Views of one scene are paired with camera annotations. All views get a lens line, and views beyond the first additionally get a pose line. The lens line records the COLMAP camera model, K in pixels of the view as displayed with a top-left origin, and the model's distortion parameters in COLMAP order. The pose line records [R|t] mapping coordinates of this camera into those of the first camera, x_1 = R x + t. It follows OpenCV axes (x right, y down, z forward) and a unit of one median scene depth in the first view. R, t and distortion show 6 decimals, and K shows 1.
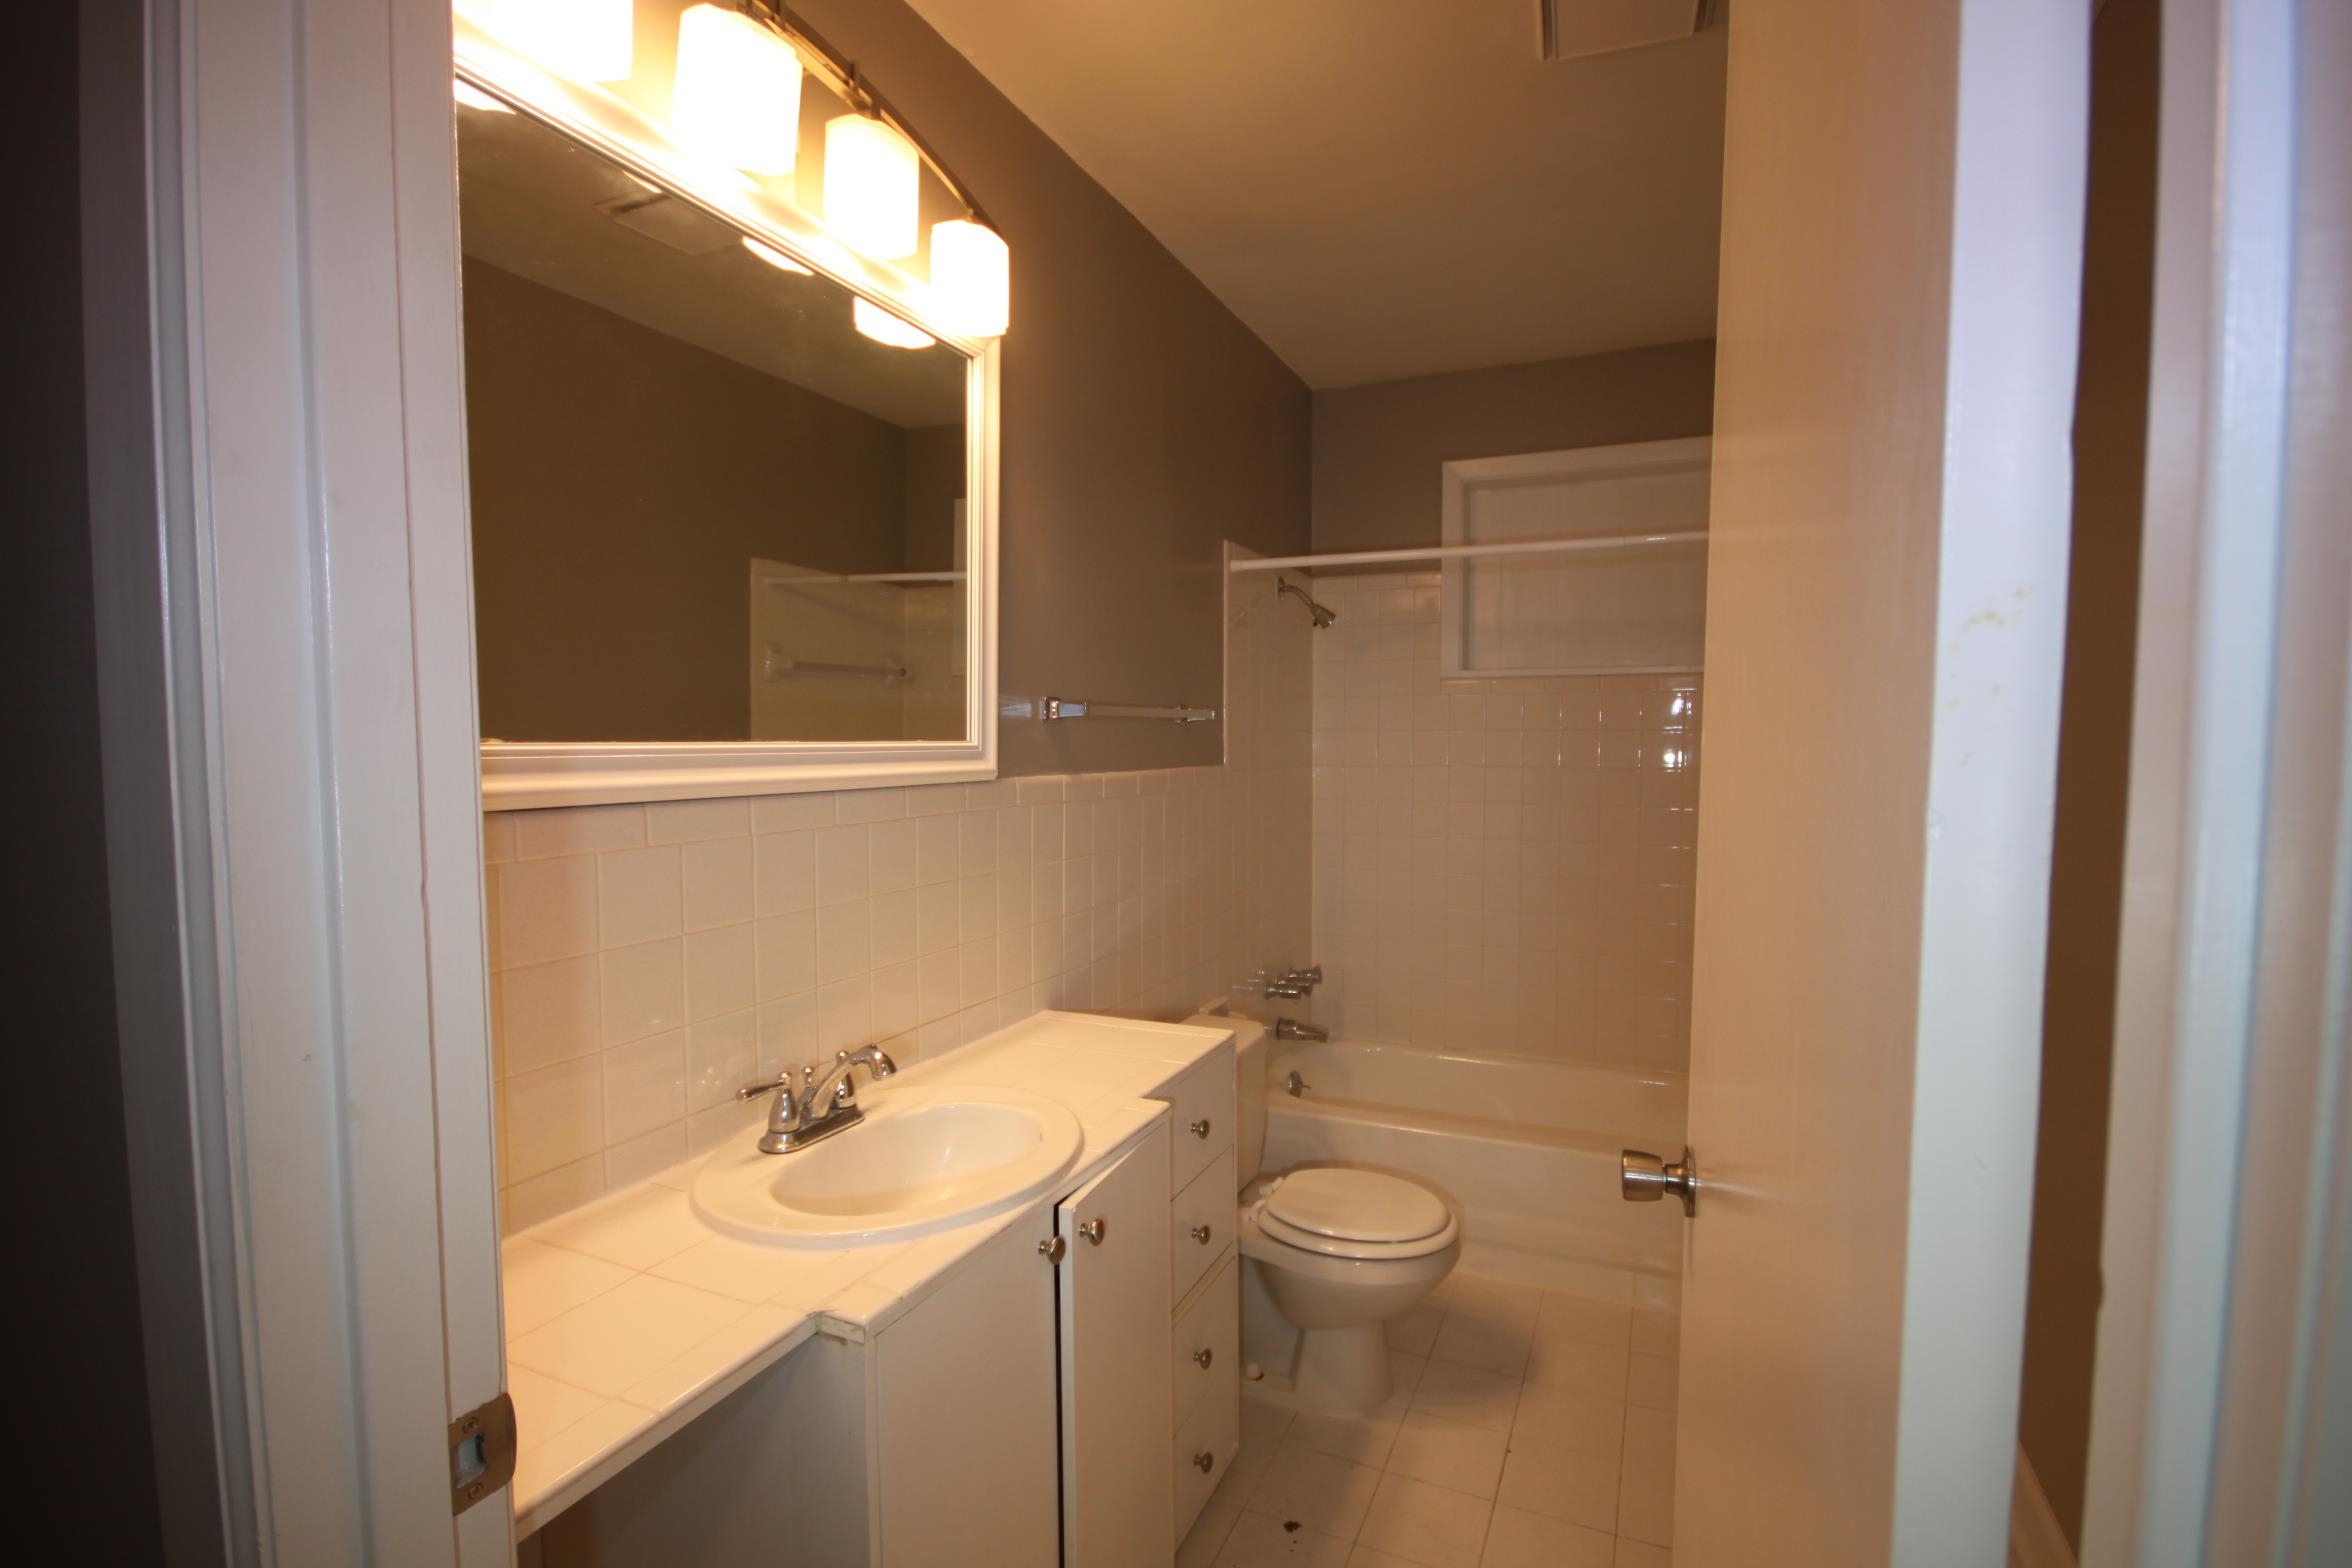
lens RADIAL K [[1093.1, 0, 1176.0], [0, 1093.1, 784.0], [0, 0, 1]] dist [-0.001223, -0.000203]
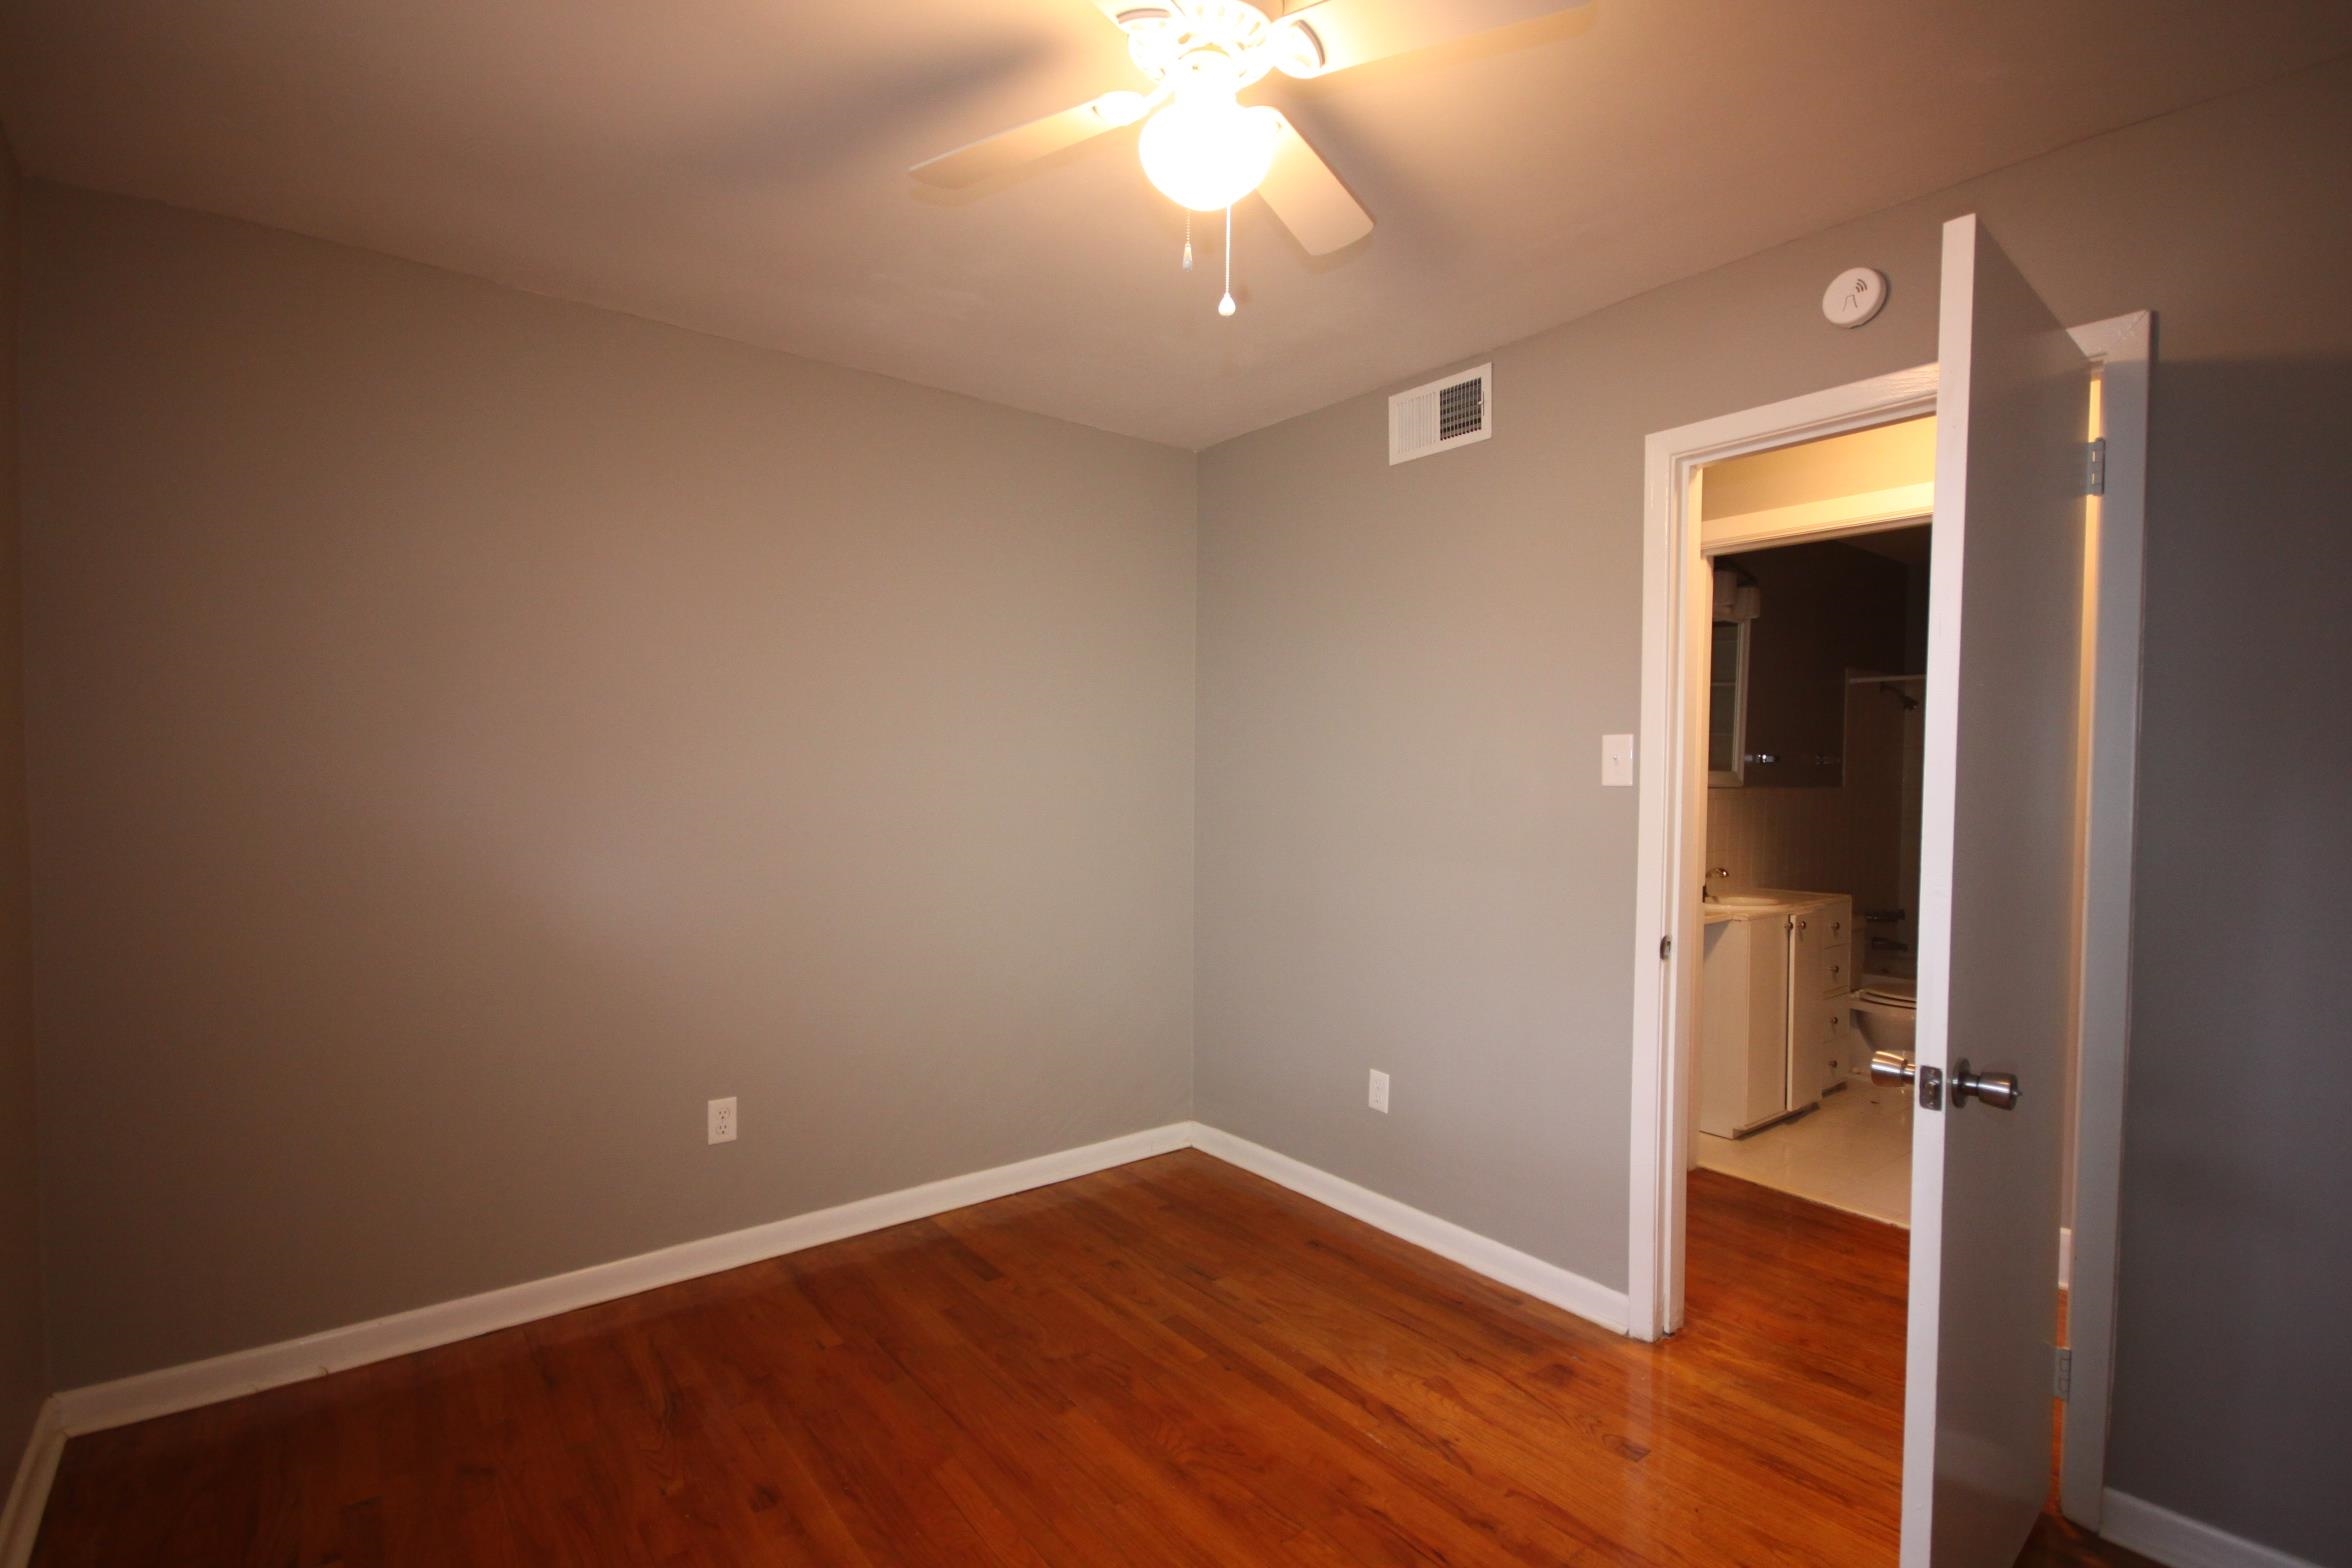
lens RADIAL K [[1093.1, 0, 1176.0], [0, 1093.1, 784.0], [0, 0, 1]] dist [-0.001223, -0.000203]
pose [[0.879332, 0.009140, -0.476121, -0.080567], [-0.026693, 0.999190, -0.030118, 0.068528], [0.475460, 0.039193, 0.878864, -1.319647]]
